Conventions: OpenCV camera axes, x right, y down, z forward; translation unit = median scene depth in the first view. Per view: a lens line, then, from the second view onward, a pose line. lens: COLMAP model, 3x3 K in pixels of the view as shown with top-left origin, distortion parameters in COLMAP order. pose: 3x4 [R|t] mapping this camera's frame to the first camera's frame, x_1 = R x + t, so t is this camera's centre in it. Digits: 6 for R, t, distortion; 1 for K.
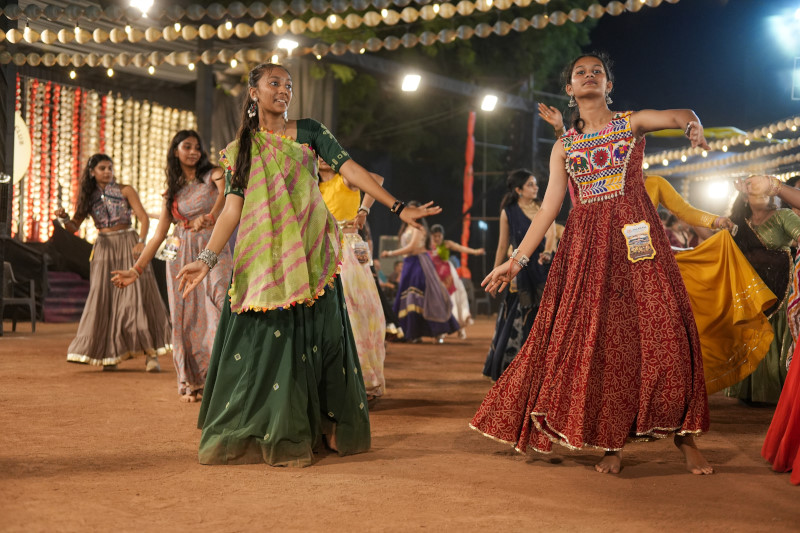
lens RADIAL K [[1123.3, 0, 404.0], [0, 1123.3, 269.6], [0, 0, 1]] dist [0.043851, 0.000000]
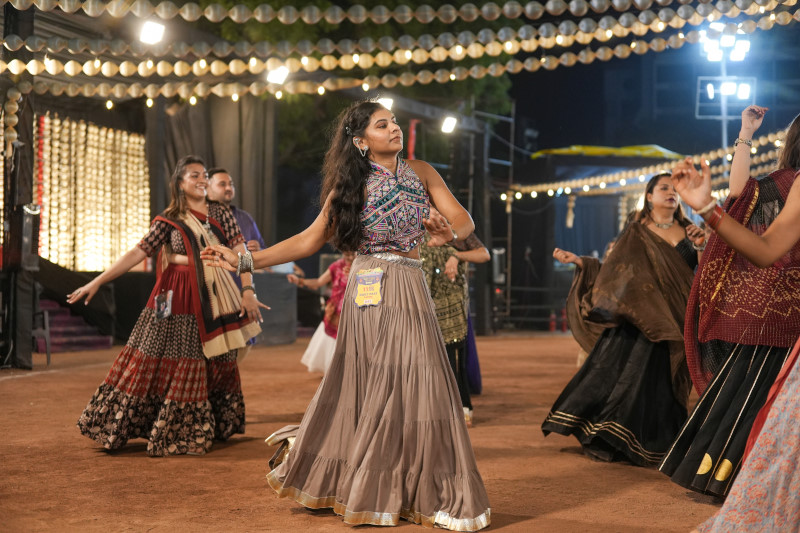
lens RADIAL K [[1123.3, 0, 403.7], [0, 1123.3, 265.7], [0, 0, 1]] dist [0.043851, 0.000000]
pose [[0.991641, -0.016689, 0.127941, -0.082194], [0.018340, 0.999763, -0.011736, -0.007292], [-0.127715, 0.013984, 0.991712, -0.007188]]
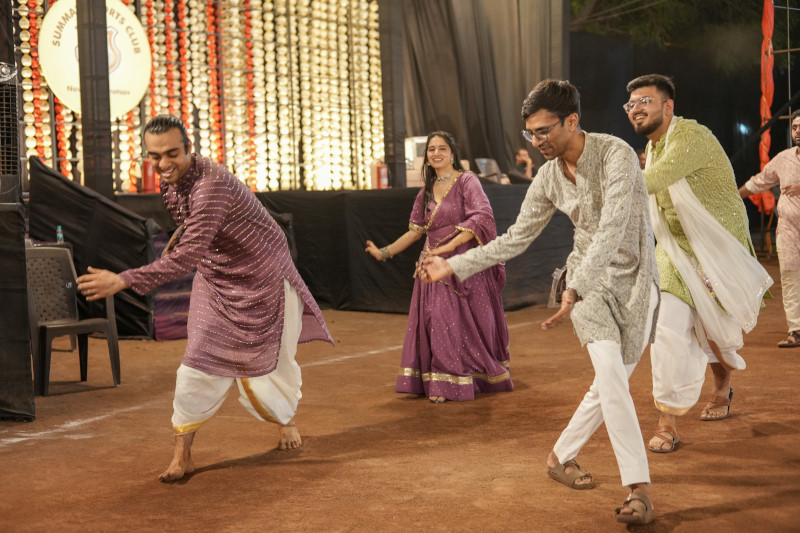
lens RADIAL K [[1123.3, 0, 404.0], [0, 1123.3, 266.1], [0, 0, 1]] dist [0.043851, 0.000000]
pose [[0.988111, -0.044831, -0.147064, -0.069096], [0.055002, 0.996313, 0.065836, -0.013441], [0.143570, -0.073142, 0.986934, 0.290027]]
